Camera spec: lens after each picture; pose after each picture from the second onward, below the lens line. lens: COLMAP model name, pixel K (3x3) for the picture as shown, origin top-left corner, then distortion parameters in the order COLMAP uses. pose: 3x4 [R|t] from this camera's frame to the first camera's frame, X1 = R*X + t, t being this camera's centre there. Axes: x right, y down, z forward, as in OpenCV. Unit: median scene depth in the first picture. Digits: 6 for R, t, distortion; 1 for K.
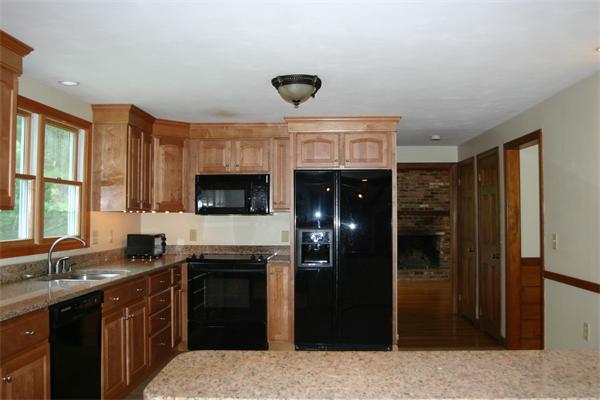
lens RADIAL K [[561.5, 0, 303.3], [0, 561.5, 202.2], [0, 0, 1]] dist [-0.078296, 0.000000]
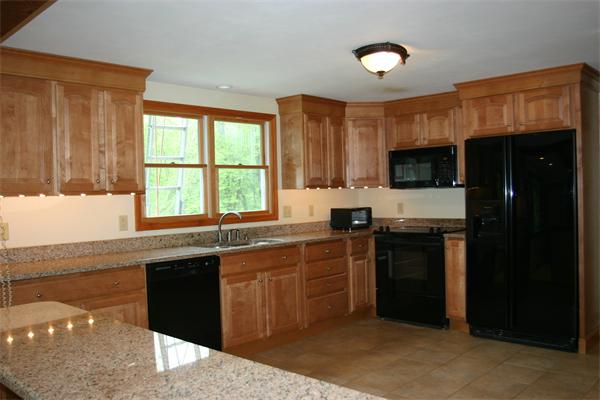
lens RADIAL K [[532.0, 0, 301.2], [0, 532.0, 210.8], [0, 0, 1]] dist [-0.096386, 0.037405]
pose [[0.759141, -0.001927, -0.650923, 0.331755], [0.046502, 0.997601, 0.051280, 0.004250], [0.649263, -0.069199, 0.757410, 0.142991]]
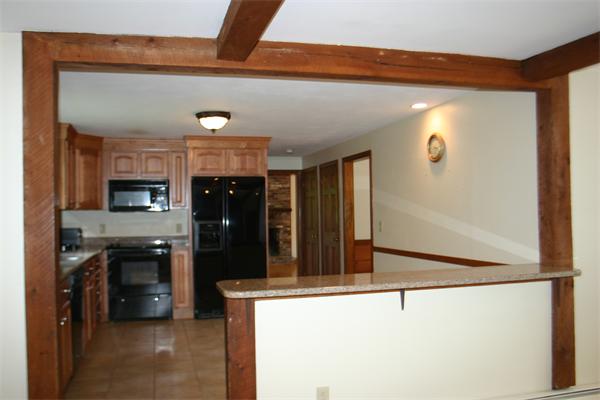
lens RADIAL K [[532.3, 0, 278.9], [0, 532.3, 212.1], [0, 0, 1]] dist [-0.079194, 0.050586]
pose [[0.961097, -0.011258, 0.275983, -0.157195], [0.005868, 0.999776, 0.020348, 0.001332], [-0.276150, -0.017937, 0.960947, -0.228859]]
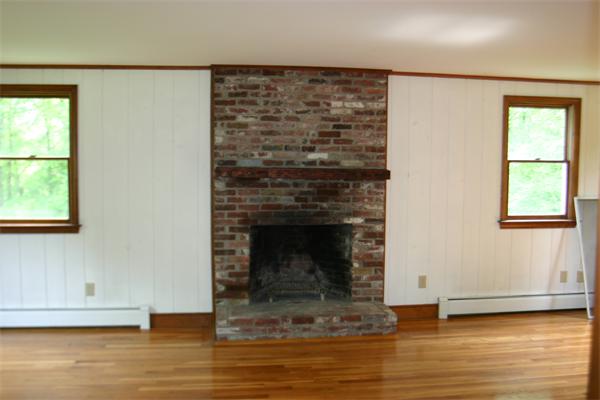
lens RADIAL K [[532.3, 0, 298.1], [0, 532.3, 197.6], [0, 0, 1]] dist [-0.079194, 0.050586]
pose [[0.981084, -0.002590, 0.193563, 0.259133], [-0.014728, 0.996014, 0.087978, 0.005181], [-0.193019, -0.089165, 0.977135, 1.274438]]
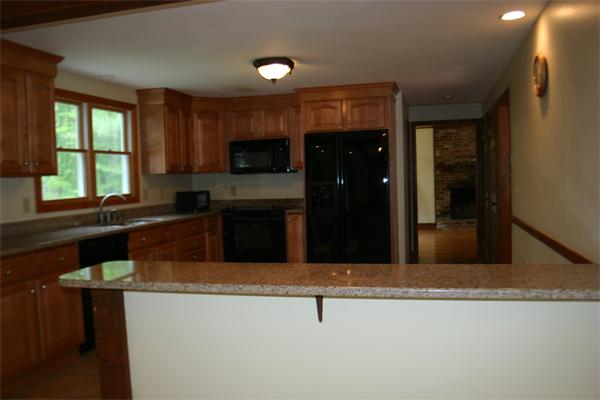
lens RADIAL K [[532.0, 0, 286.1], [0, 532.0, 212.8], [0, 0, 1]] dist [-0.096386, 0.037405]
pose [[0.973235, -0.014492, -0.229354, 0.190659], [0.036682, 0.995010, 0.092786, 0.003125], [0.226865, -0.098716, 0.968911, -0.097317]]
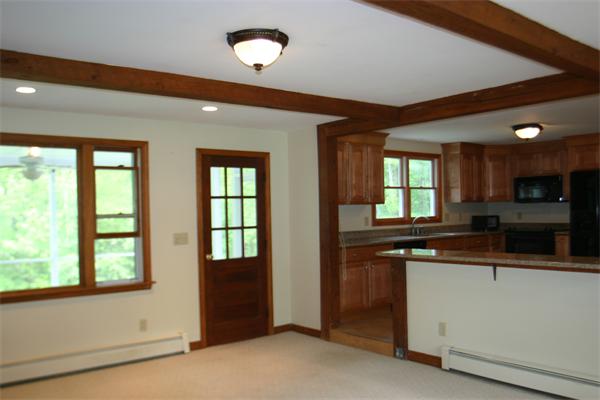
lens RADIAL K [[532.3, 0, 304.3], [0, 532.3, 210.6], [0, 0, 1]] dist [-0.079194, 0.050586]
pose [[0.677022, -0.012219, -0.735861, 0.501545], [0.038465, 0.999083, 0.018800, -0.007296], [0.734957, -0.041033, 0.676871, -0.437785]]
